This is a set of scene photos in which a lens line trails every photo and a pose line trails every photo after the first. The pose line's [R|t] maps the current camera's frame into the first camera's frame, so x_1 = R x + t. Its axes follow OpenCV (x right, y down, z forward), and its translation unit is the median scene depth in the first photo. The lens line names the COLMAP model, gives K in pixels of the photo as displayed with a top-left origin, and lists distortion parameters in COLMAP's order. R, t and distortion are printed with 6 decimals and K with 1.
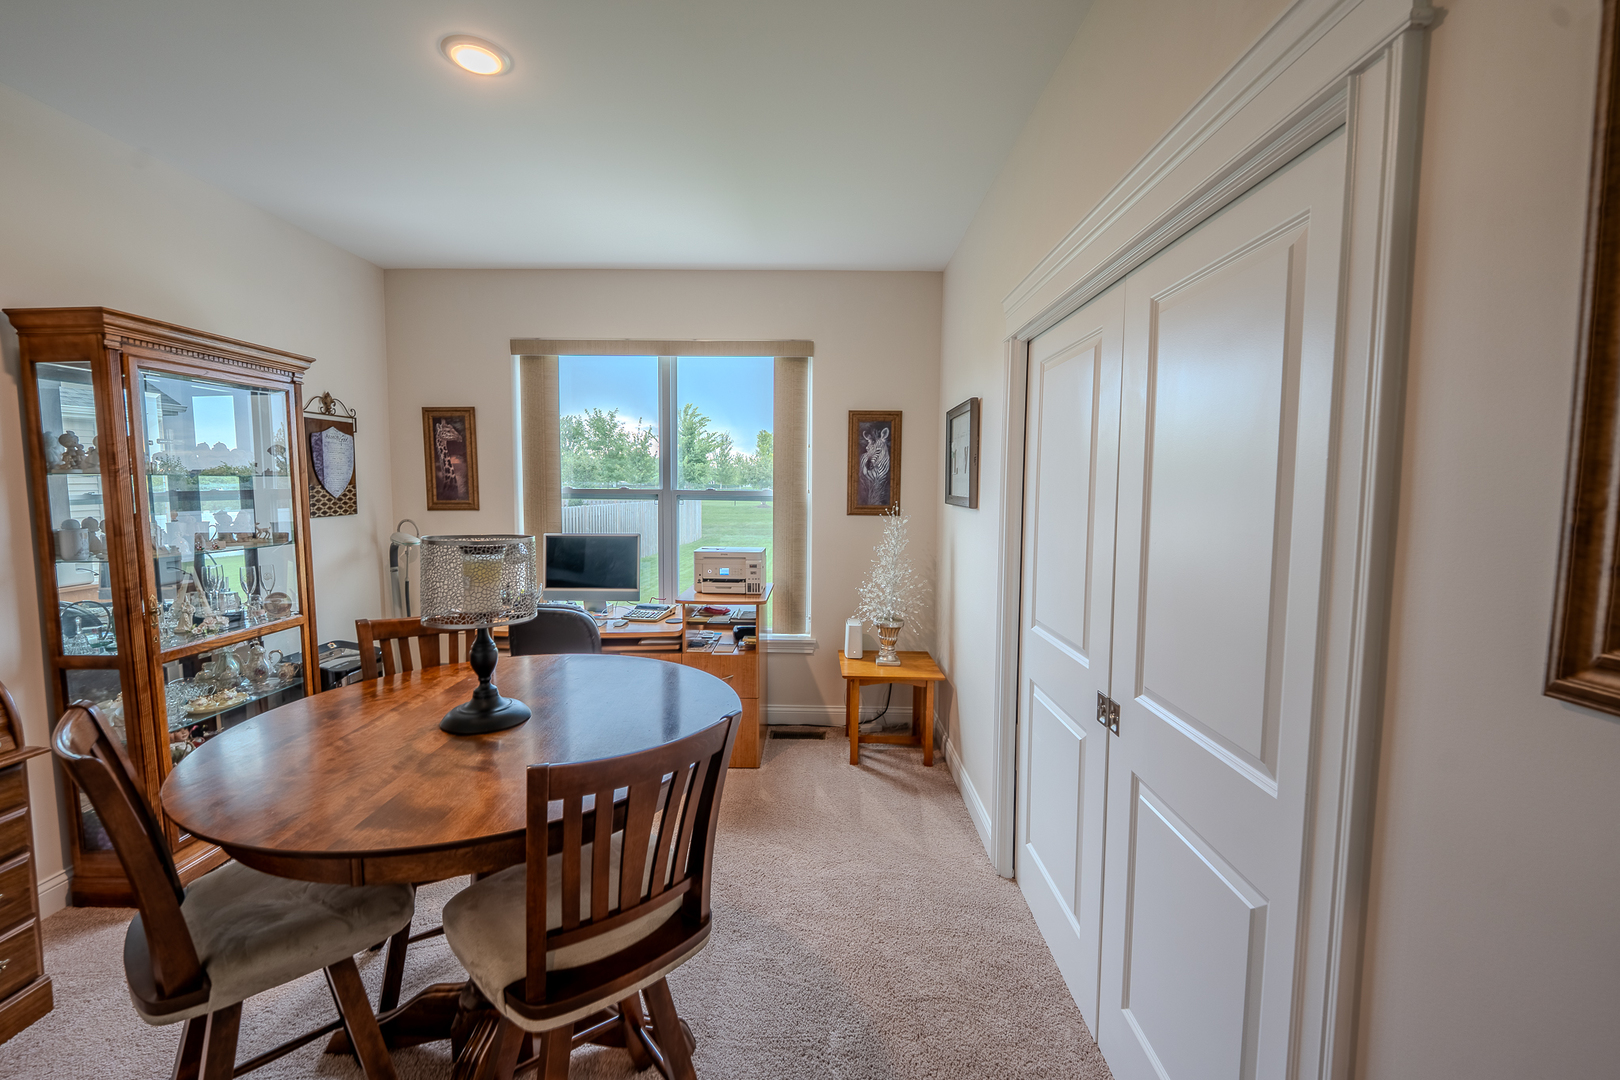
lens RADIAL K [[657.2, 0, 810.0], [0, 657.2, 540.0], [0, 0, 1]] dist [0.001768, -0.000120]
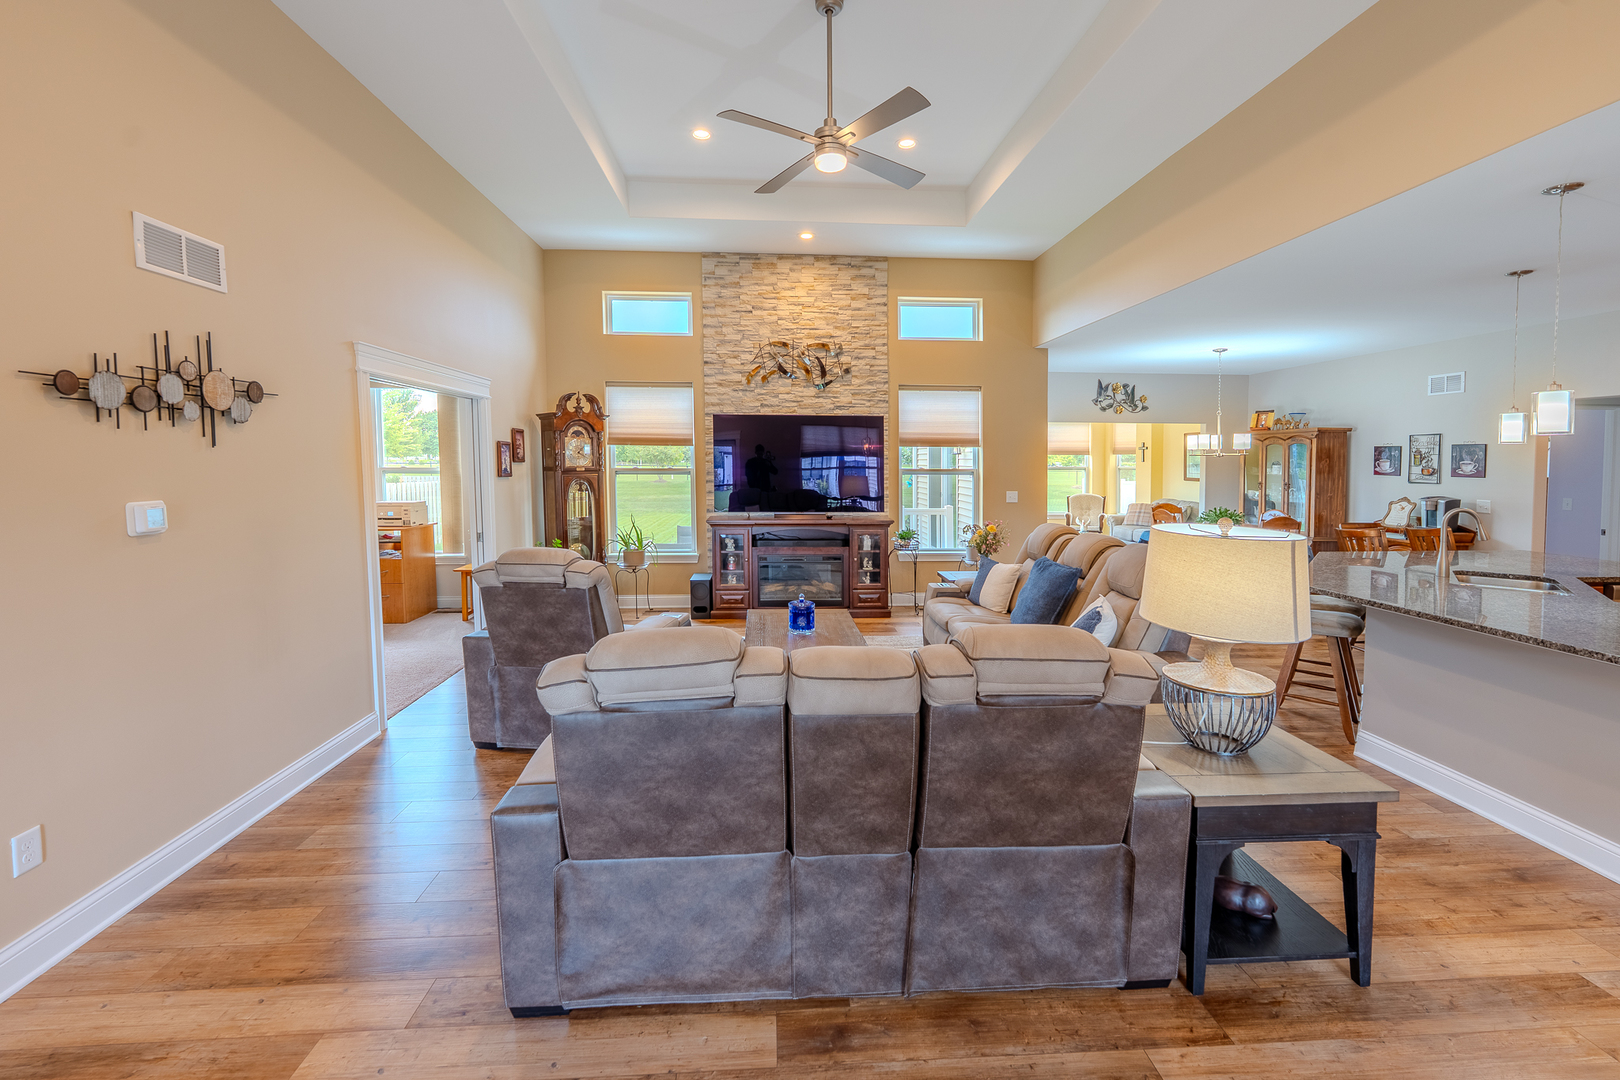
lens RADIAL K [[670.2, 0, 815.5], [0, 670.2, 491.8], [0, 0, 1]] dist [-0.000761, -0.000401]
pose [[0.995697, -0.008029, 0.092318, 0.748895], [0.012171, 0.998940, -0.044390, 0.075094], [-0.091864, 0.045323, 0.994740, -0.775295]]
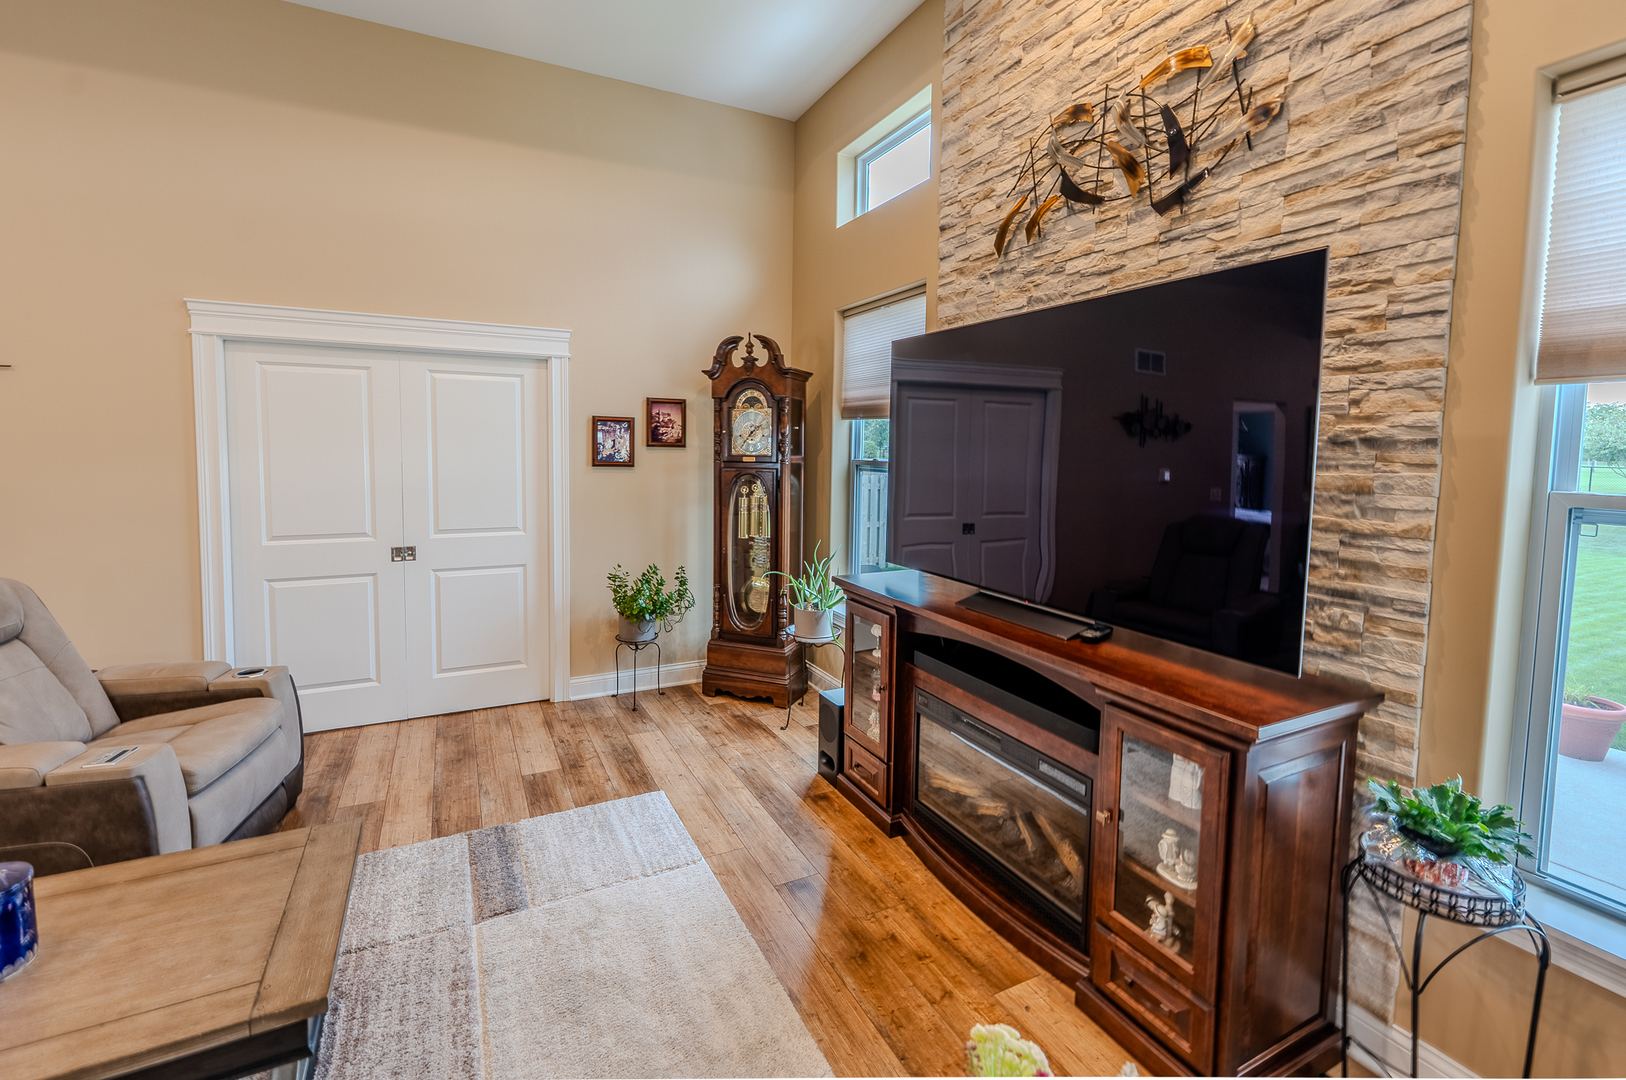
lens RADIAL K [[708.1, 0, 797.8], [0, 708.1, 499.5], [0, 0, 1]] dist [0.000610, -0.000031]
pose [[0.460235, 0.066742, -0.885285, 1.306474], [-0.091693, 0.995411, 0.027375, -0.033576], [0.883049, 0.068576, 0.464243, 0.459613]]
